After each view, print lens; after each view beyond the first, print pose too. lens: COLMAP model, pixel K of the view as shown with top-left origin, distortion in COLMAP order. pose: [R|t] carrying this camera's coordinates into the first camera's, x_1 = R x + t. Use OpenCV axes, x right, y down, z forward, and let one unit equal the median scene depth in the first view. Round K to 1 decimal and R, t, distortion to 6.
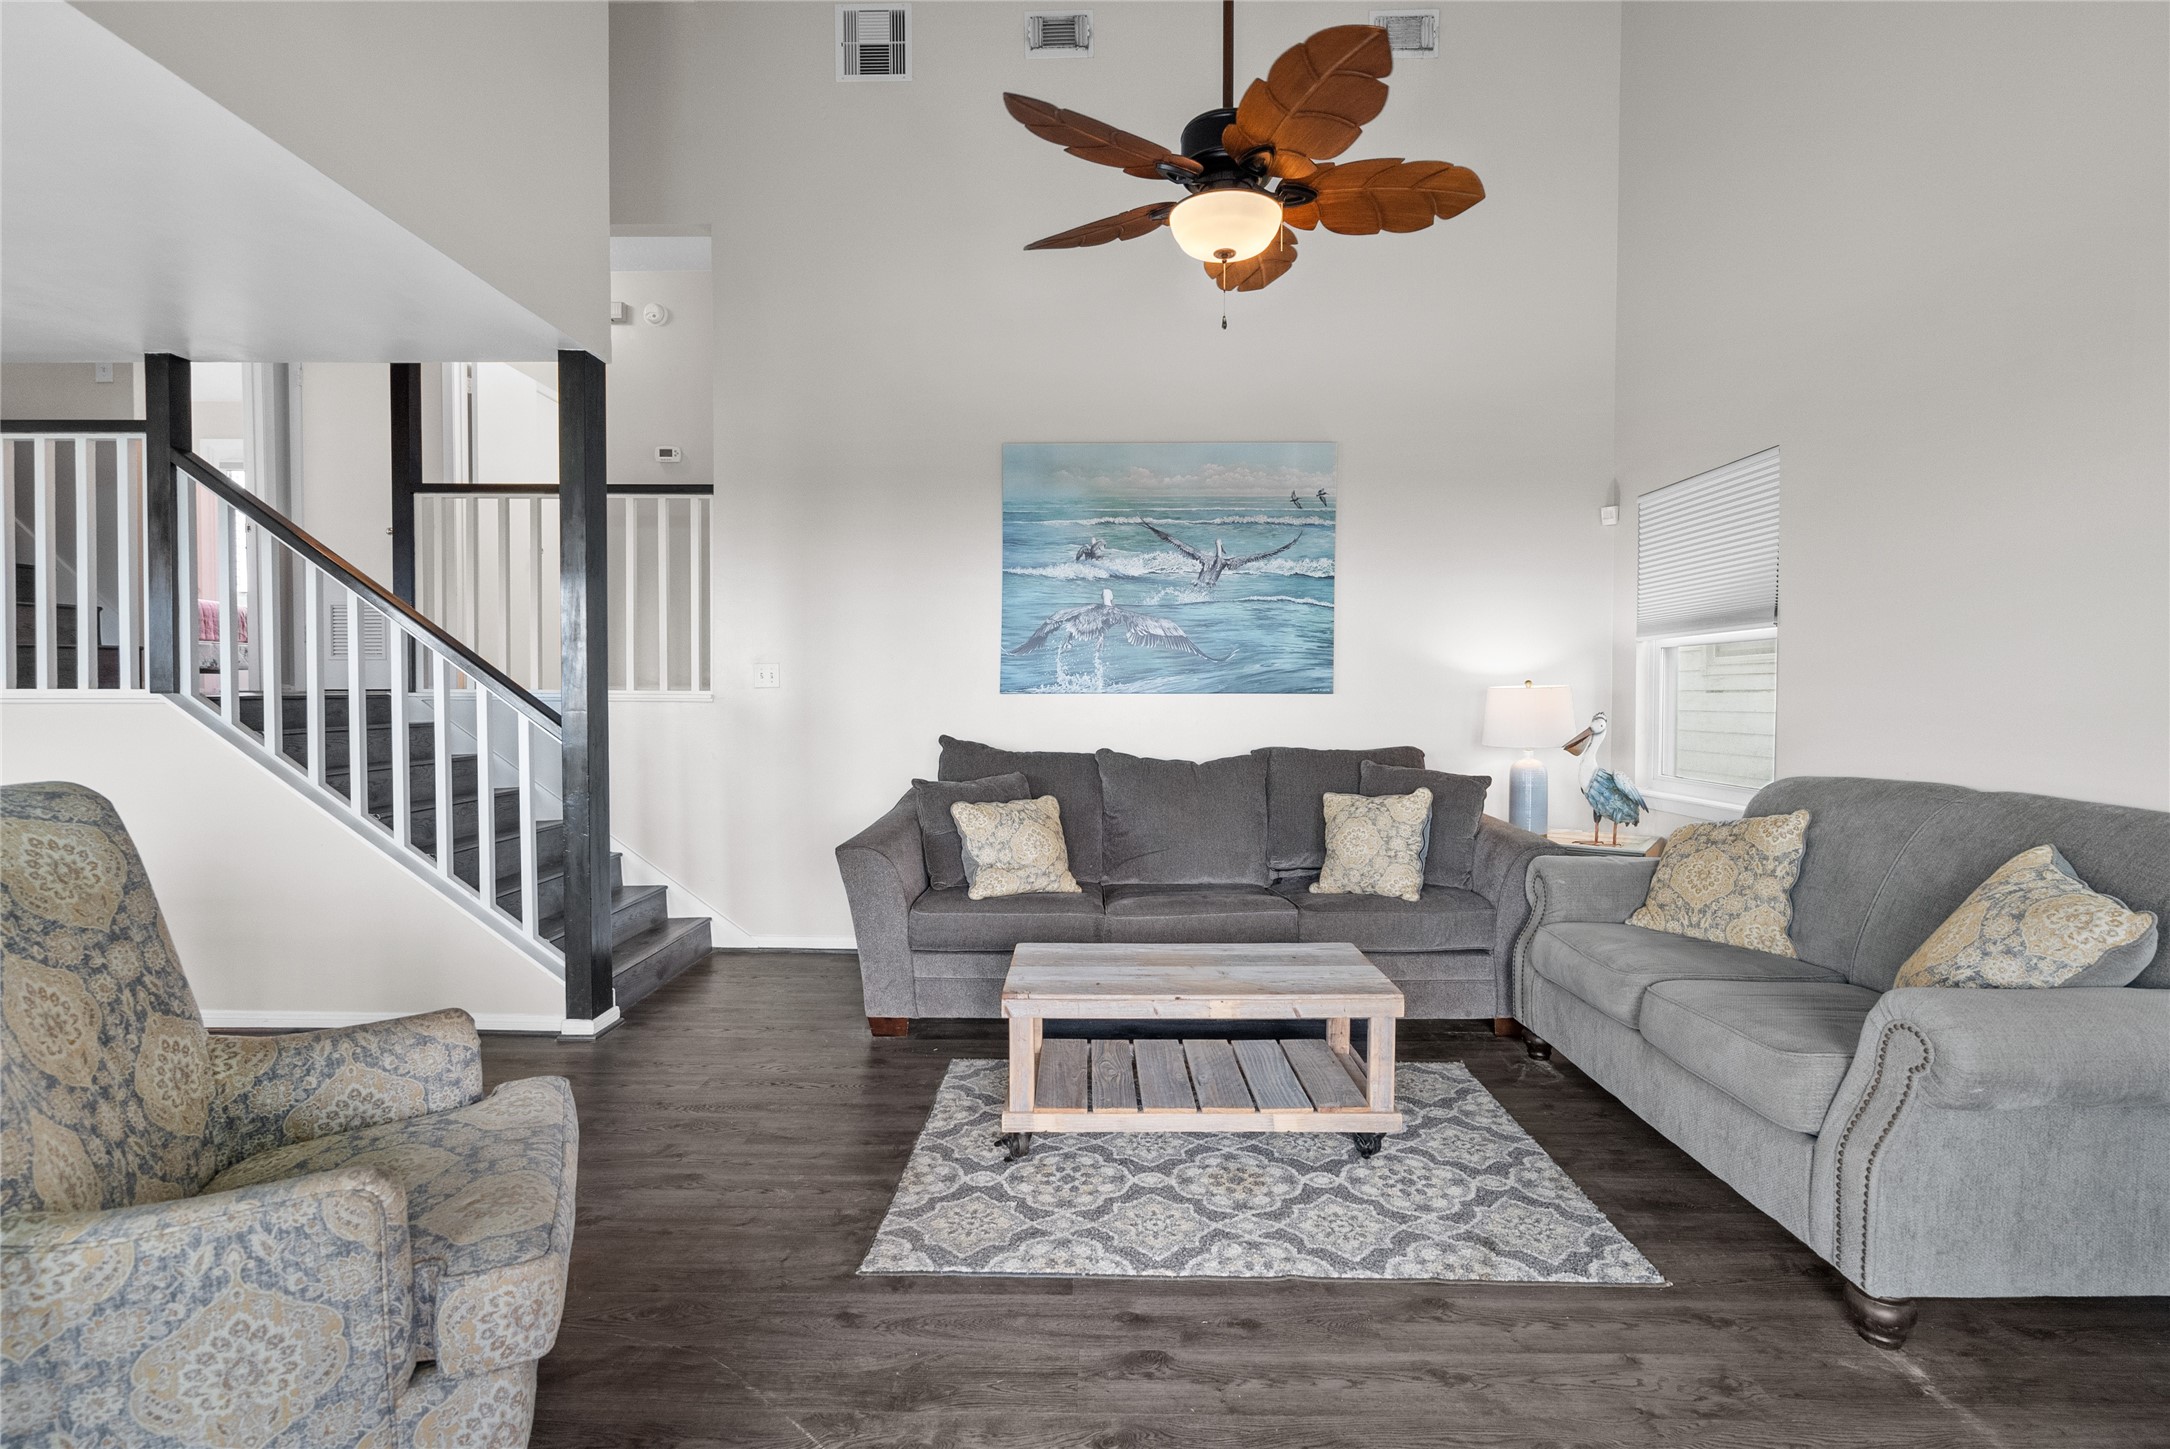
lens RADIAL K [[984.2, 0, 1086.2], [0, 984.2, 716.9], [0, 0, 1]] dist [-0.003839, 0.003084]
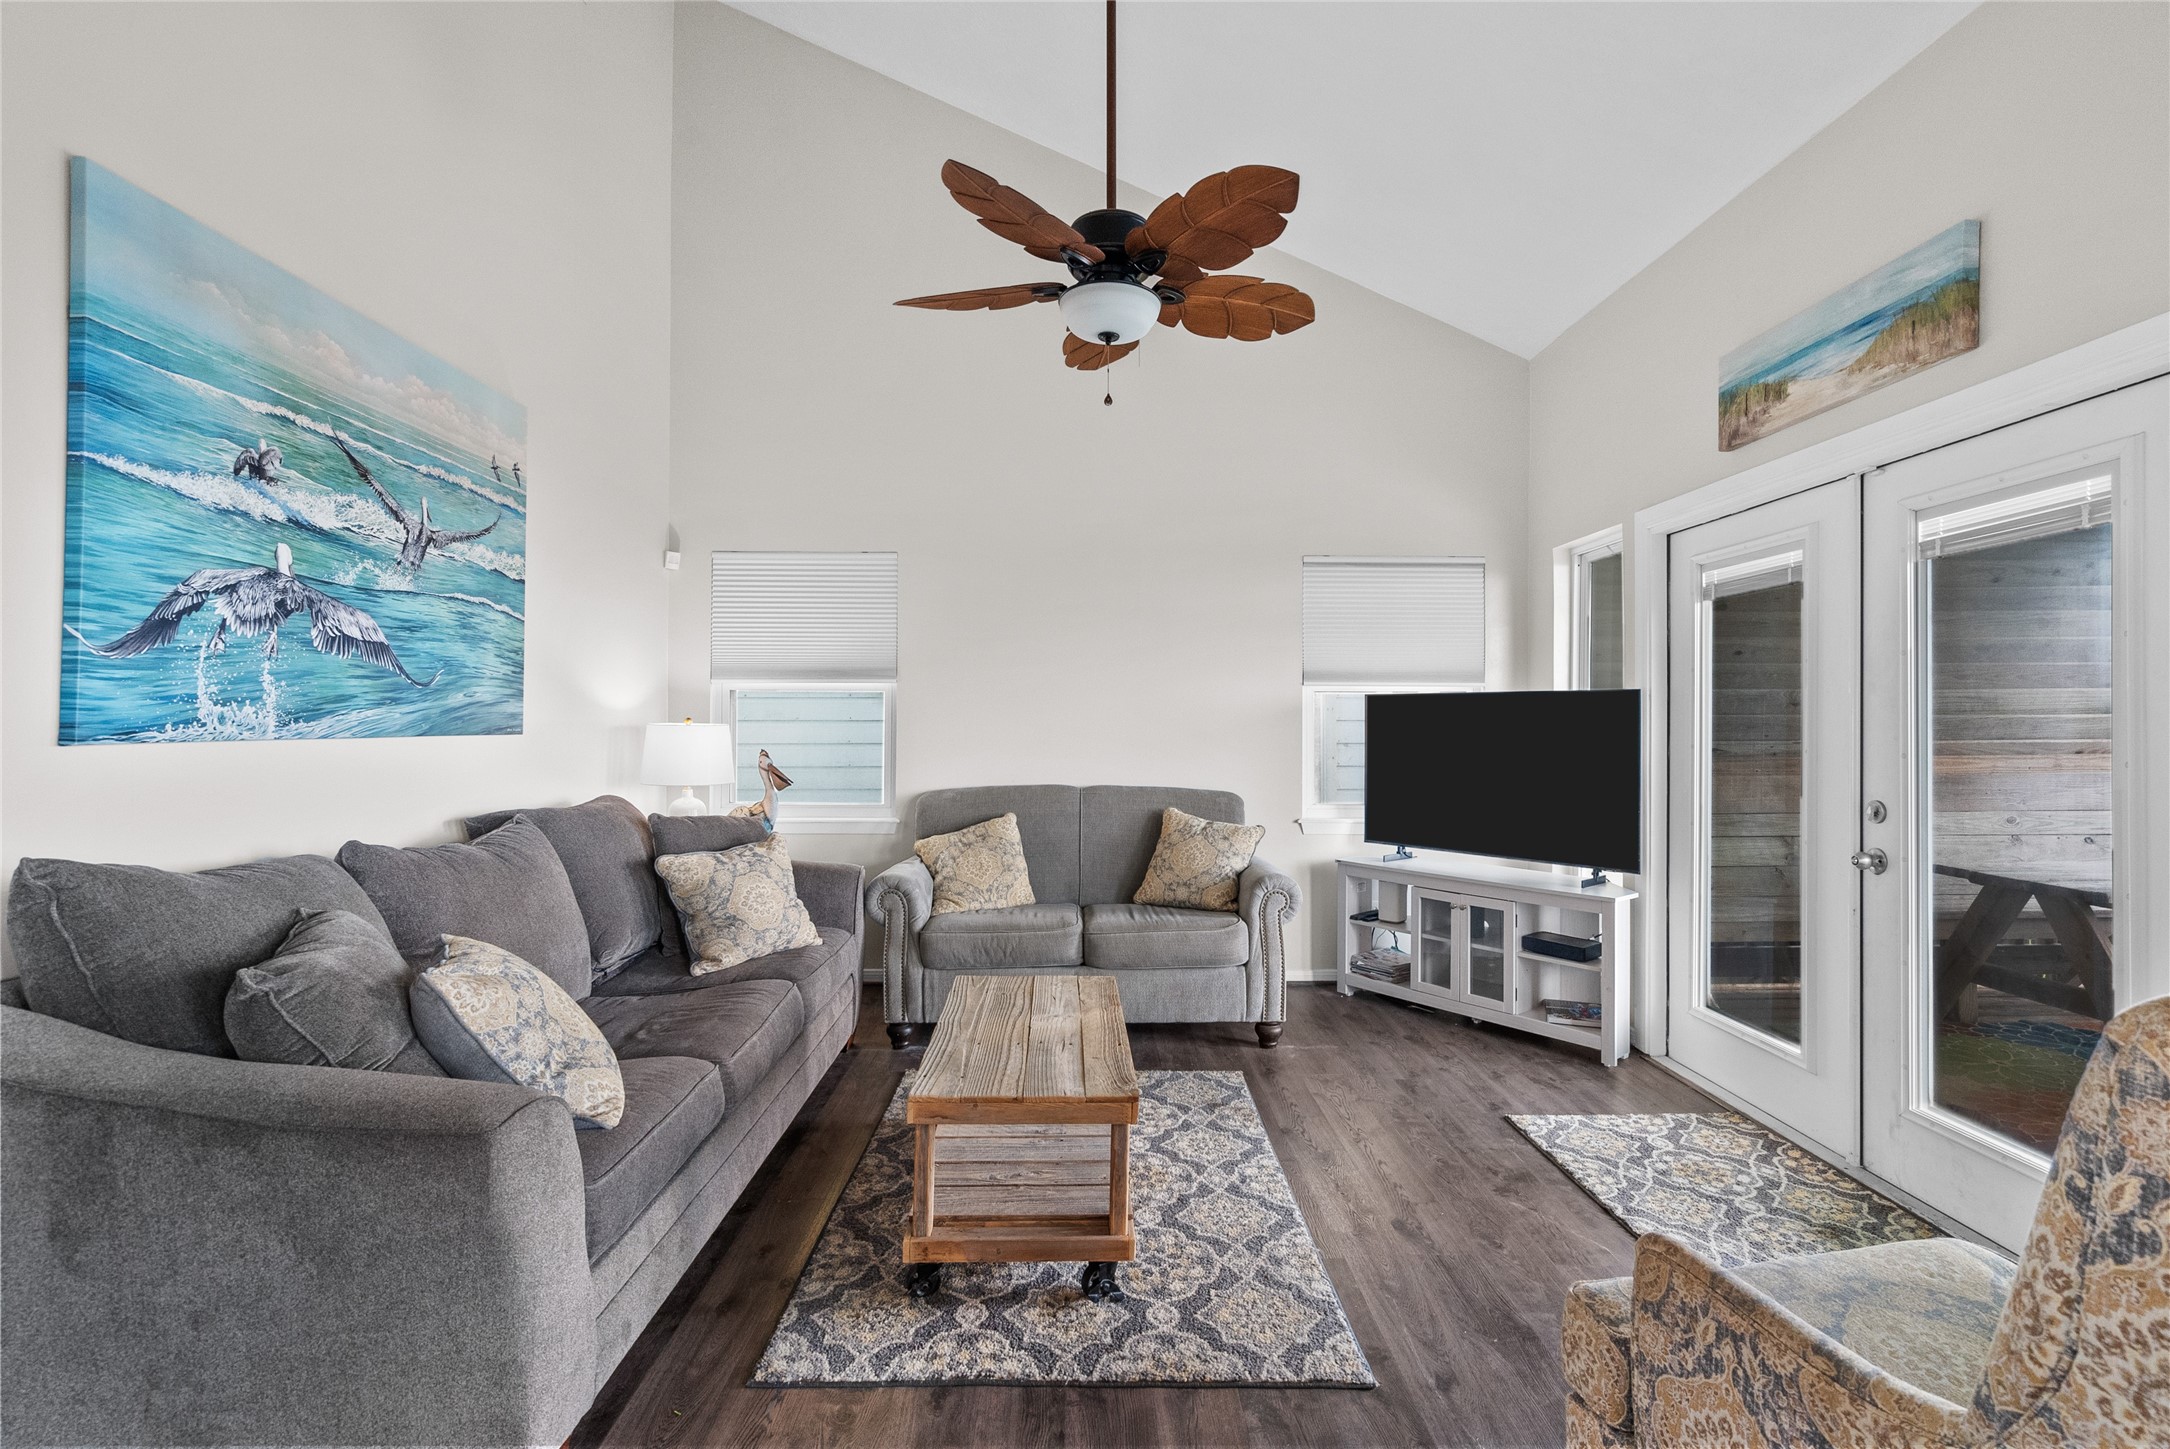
lens RADIAL K [[984.2, 0, 1088.9], [0, 984.2, 714.4], [0, 0, 1]] dist [-0.003839, 0.003084]
pose [[-0.028717, 0.006150, 0.999569, -0.521103], [0.018136, 0.999820, -0.005631, -0.026871], [-0.999423, 0.017967, -0.028823, 0.584937]]
